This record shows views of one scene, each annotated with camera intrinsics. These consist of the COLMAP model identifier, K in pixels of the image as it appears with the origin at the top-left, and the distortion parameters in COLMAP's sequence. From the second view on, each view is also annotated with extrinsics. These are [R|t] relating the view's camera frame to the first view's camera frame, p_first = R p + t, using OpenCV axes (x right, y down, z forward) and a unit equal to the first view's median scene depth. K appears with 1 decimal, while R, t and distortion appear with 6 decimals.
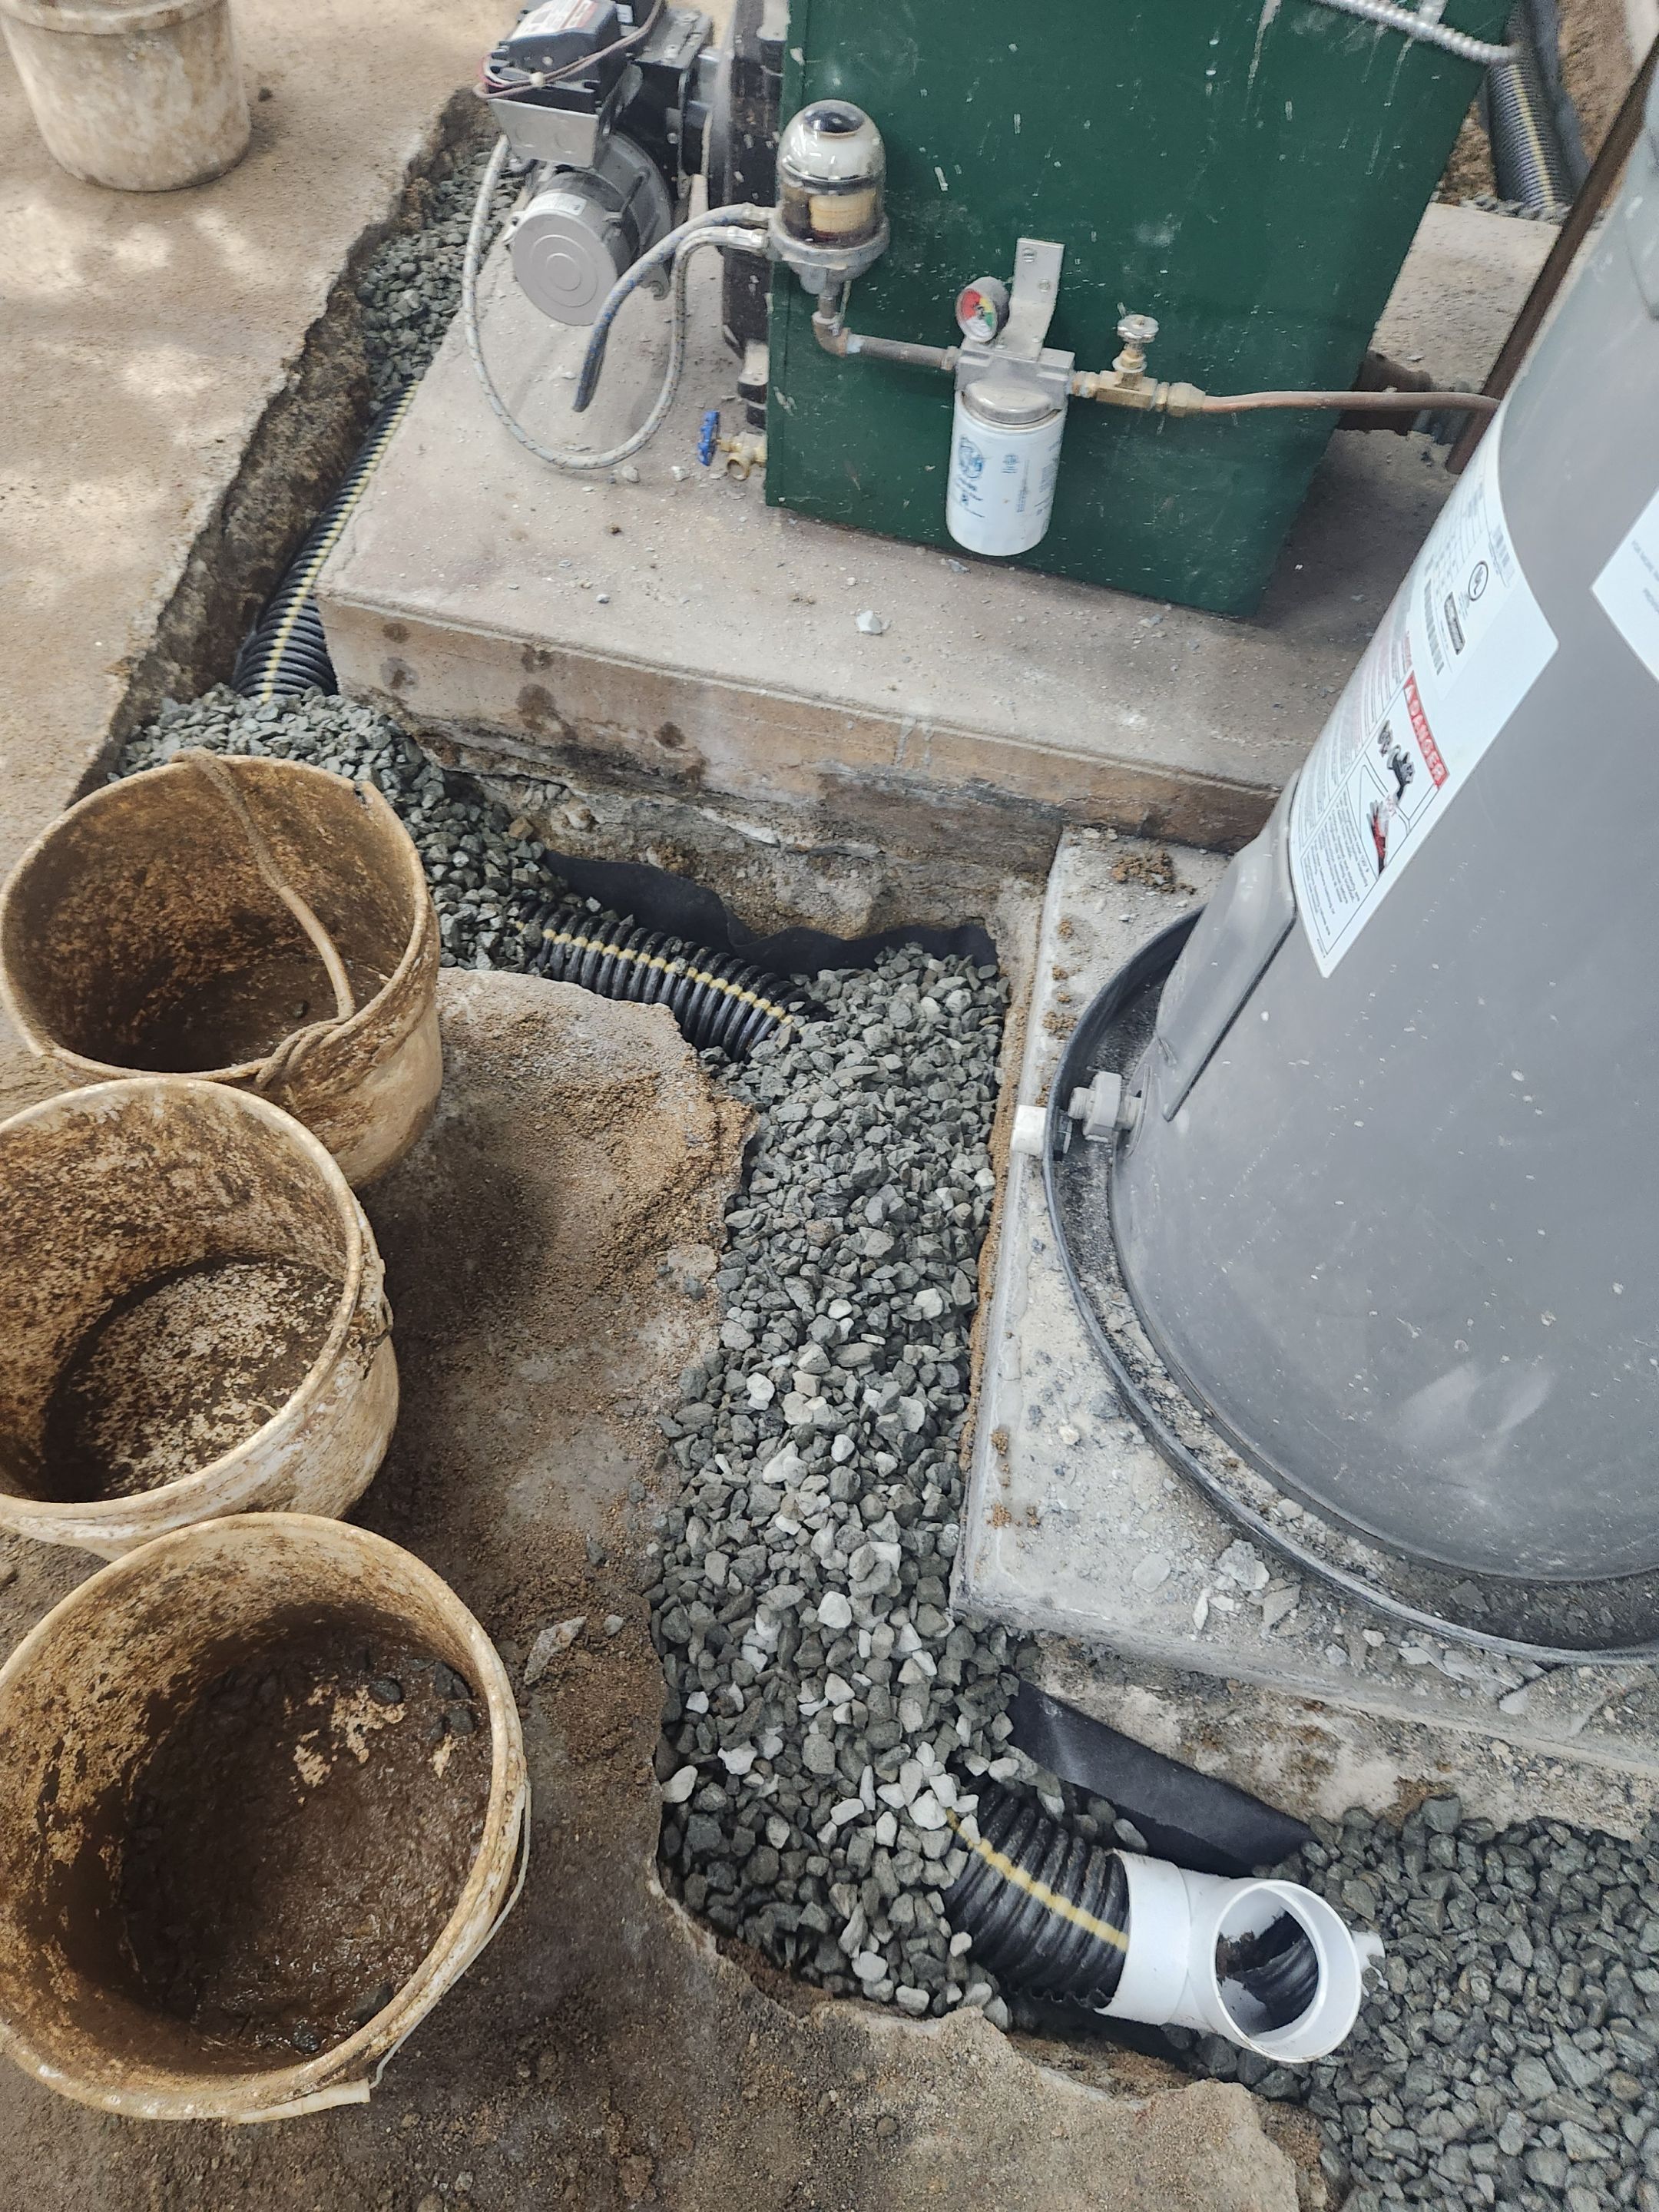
lens RADIAL K [[1434.9, 0, 852.5], [0, 1434.9, 1098.0], [0, 0, 1]] dist [0.085055, -0.074497]
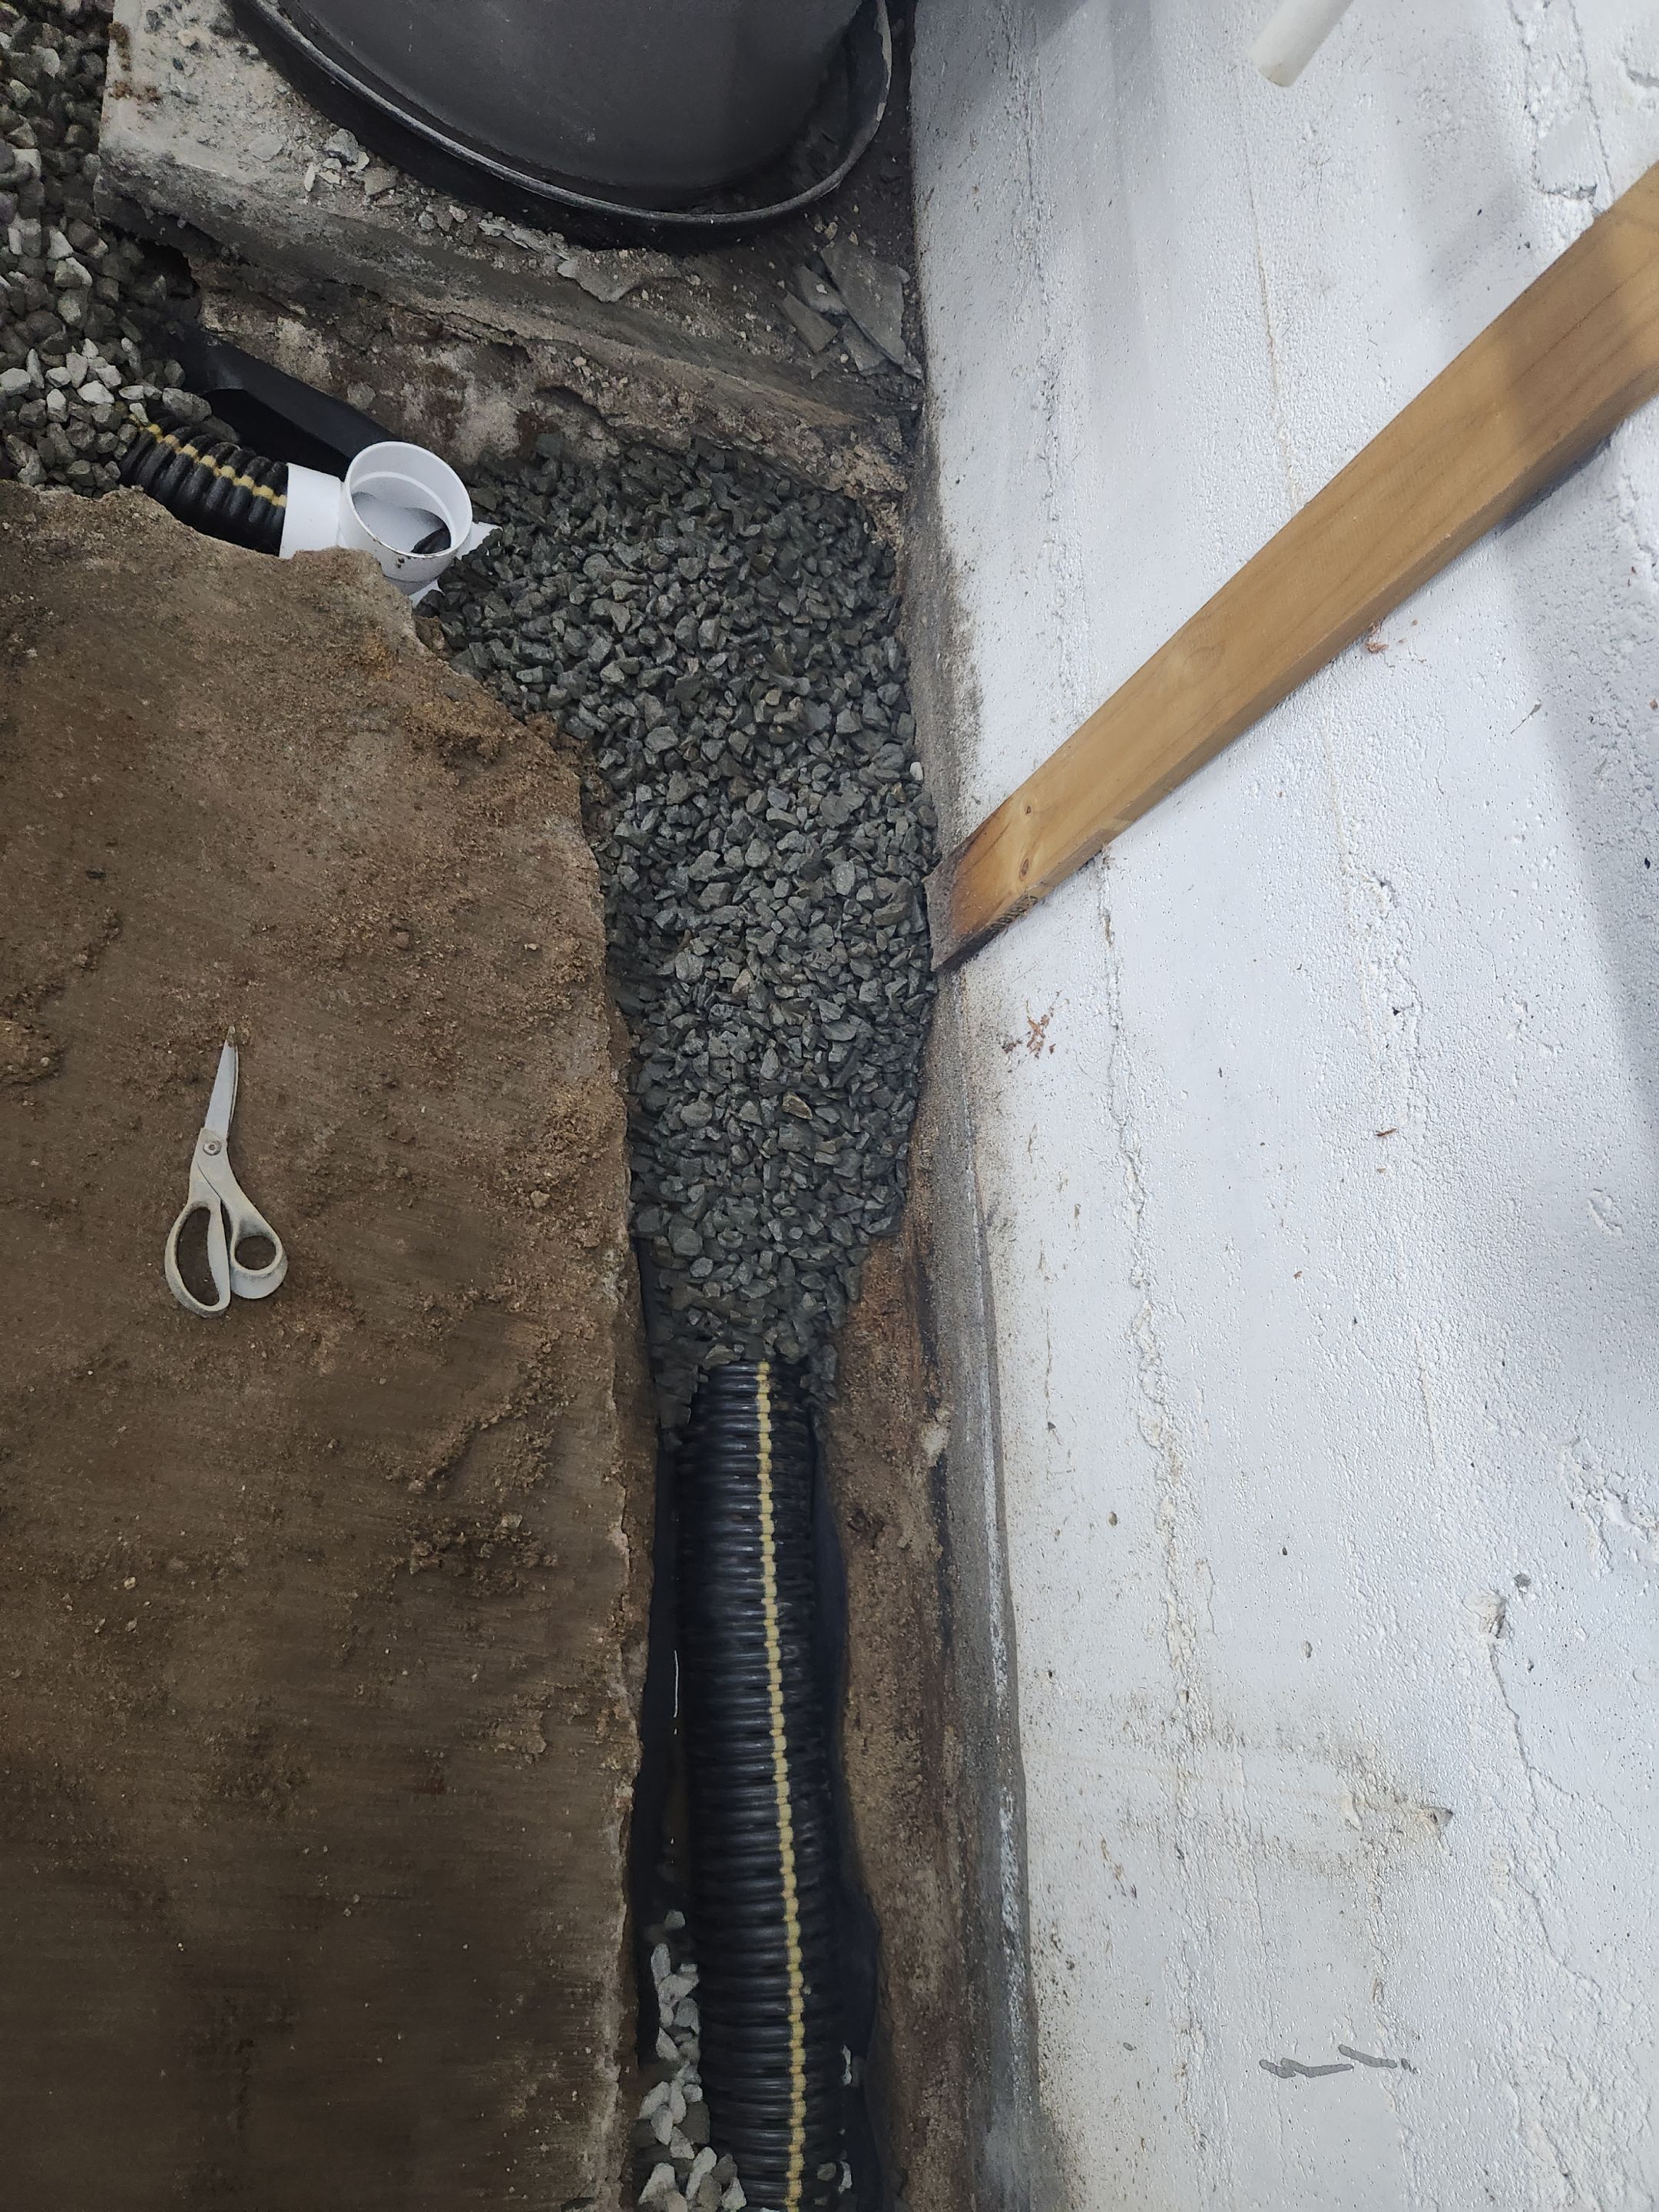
lens RADIAL K [[1417.2, 0, 814.5], [0, 1417.2, 1063.9], [0, 0, 1]] dist [0.075019, -0.065085]
pose [[0.939511, -0.106025, 0.325695, 0.145172], [0.022673, 0.968050, 0.249731, 0.673879], [-0.341767, -0.227241, 0.911898, -0.337524]]
